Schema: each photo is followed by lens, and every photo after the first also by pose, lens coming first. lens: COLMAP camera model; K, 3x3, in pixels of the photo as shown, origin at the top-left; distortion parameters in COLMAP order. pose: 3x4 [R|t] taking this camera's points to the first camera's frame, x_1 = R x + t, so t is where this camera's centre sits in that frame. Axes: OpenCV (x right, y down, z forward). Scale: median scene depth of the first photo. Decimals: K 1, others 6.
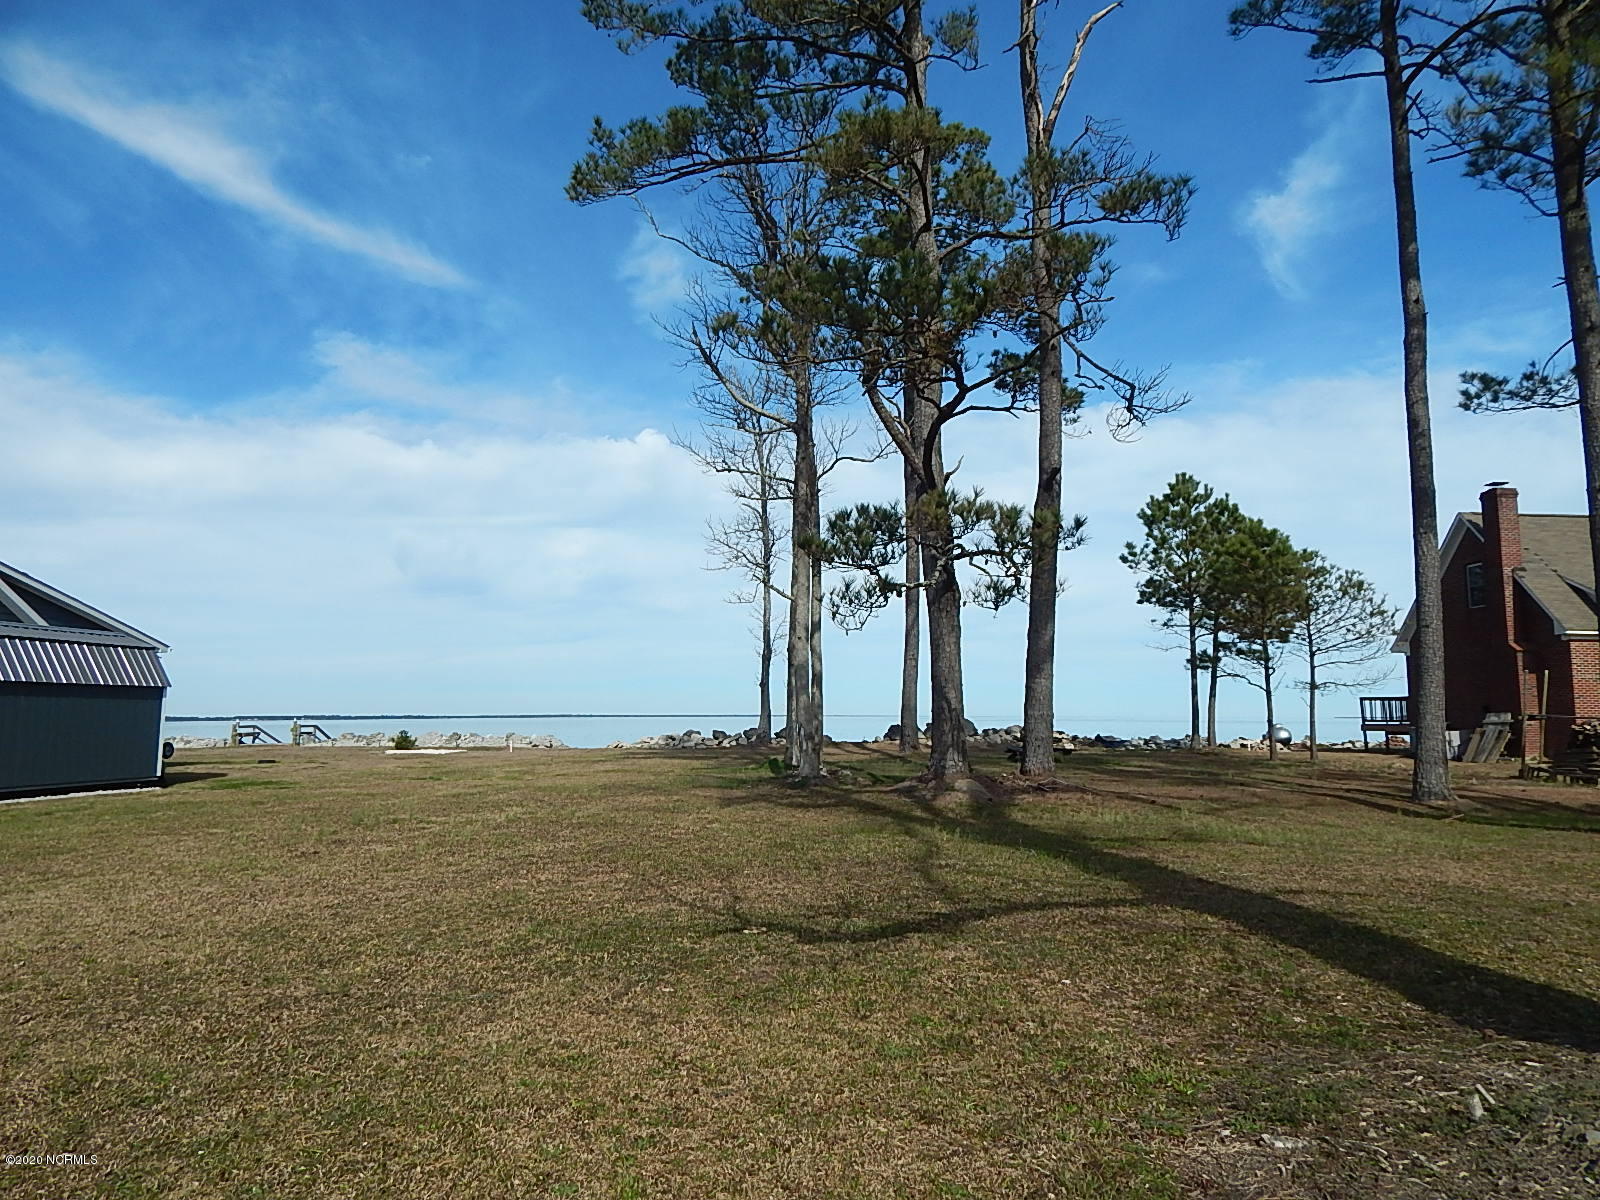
lens RADIAL K [[1047.3, 0, 804.1], [0, 1047.3, 558.8], [0, 0, 1]] dist [0.024232, -0.011308]
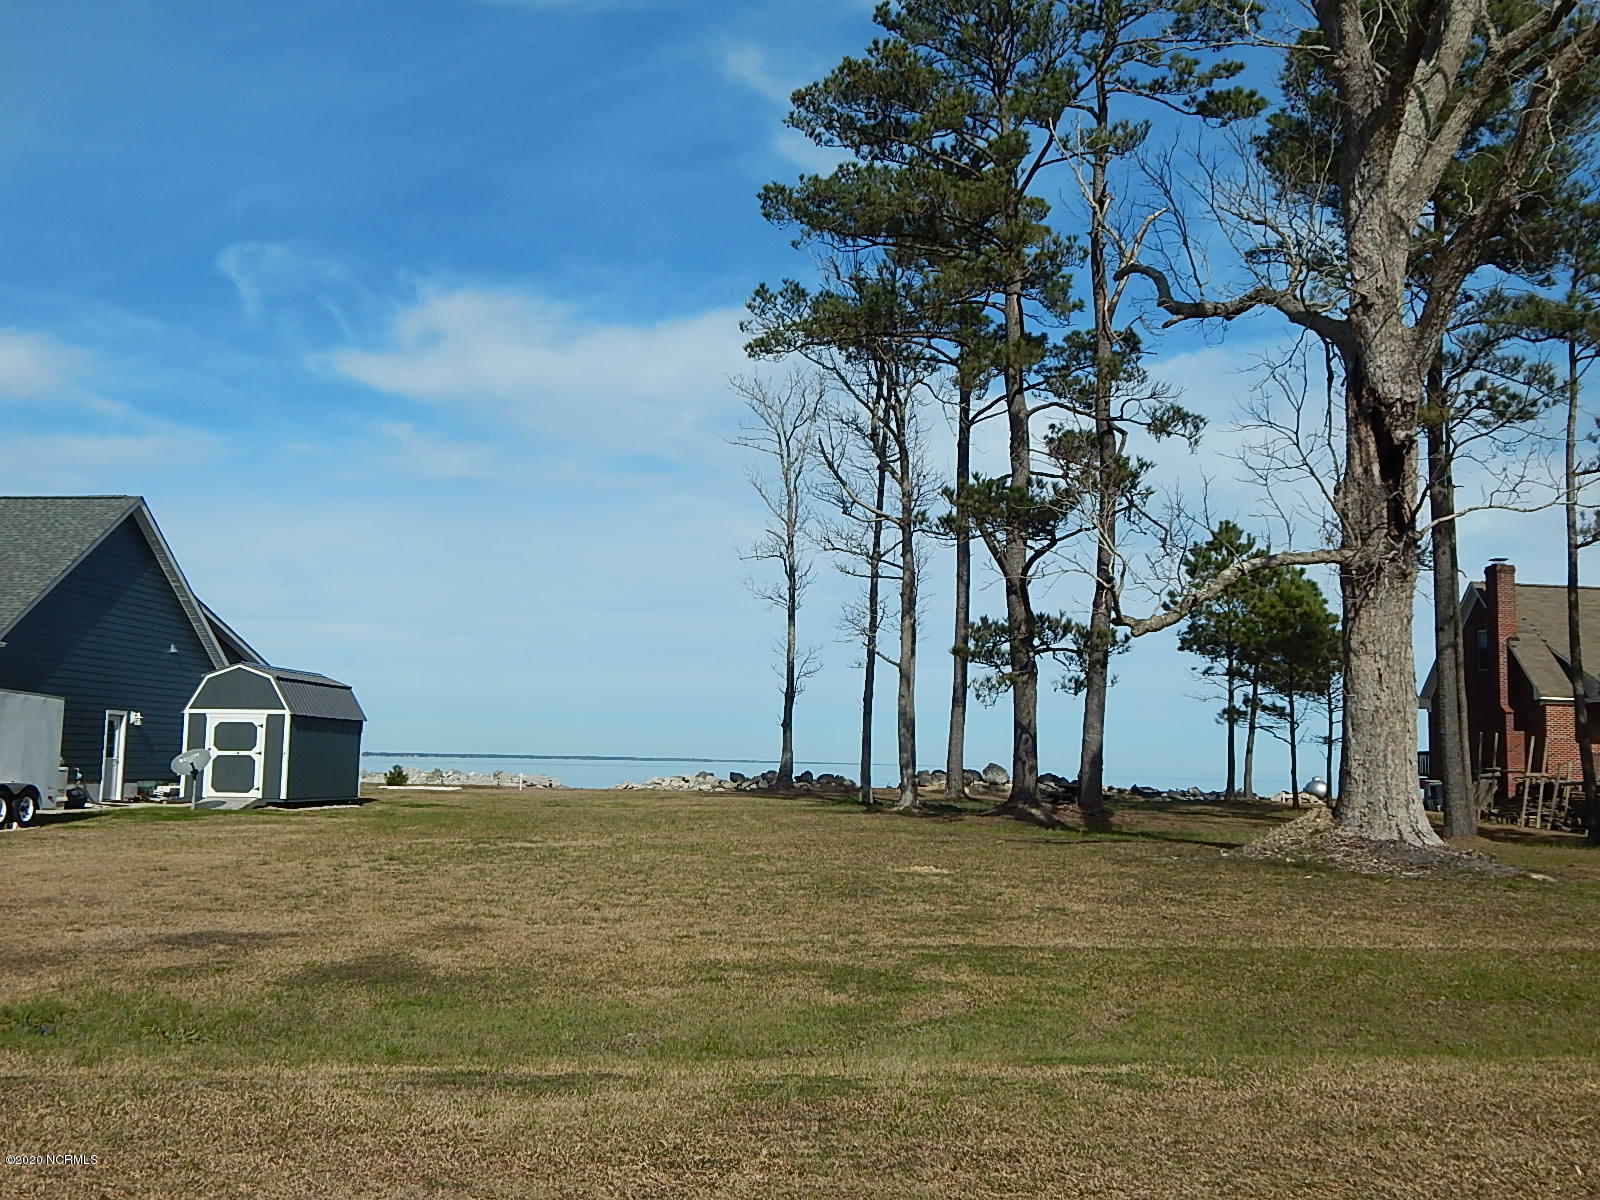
lens RADIAL K [[1604.3, 0, 806.5], [0, 1604.3, 520.5], [0, 0, 1]] dist [0.014878, 0.000000]
pose [[0.997292, 0.030455, 0.066944, -0.174009], [-0.030443, 0.999536, -0.001189, -0.088112], [-0.066950, -0.000852, 0.997756, -0.619722]]
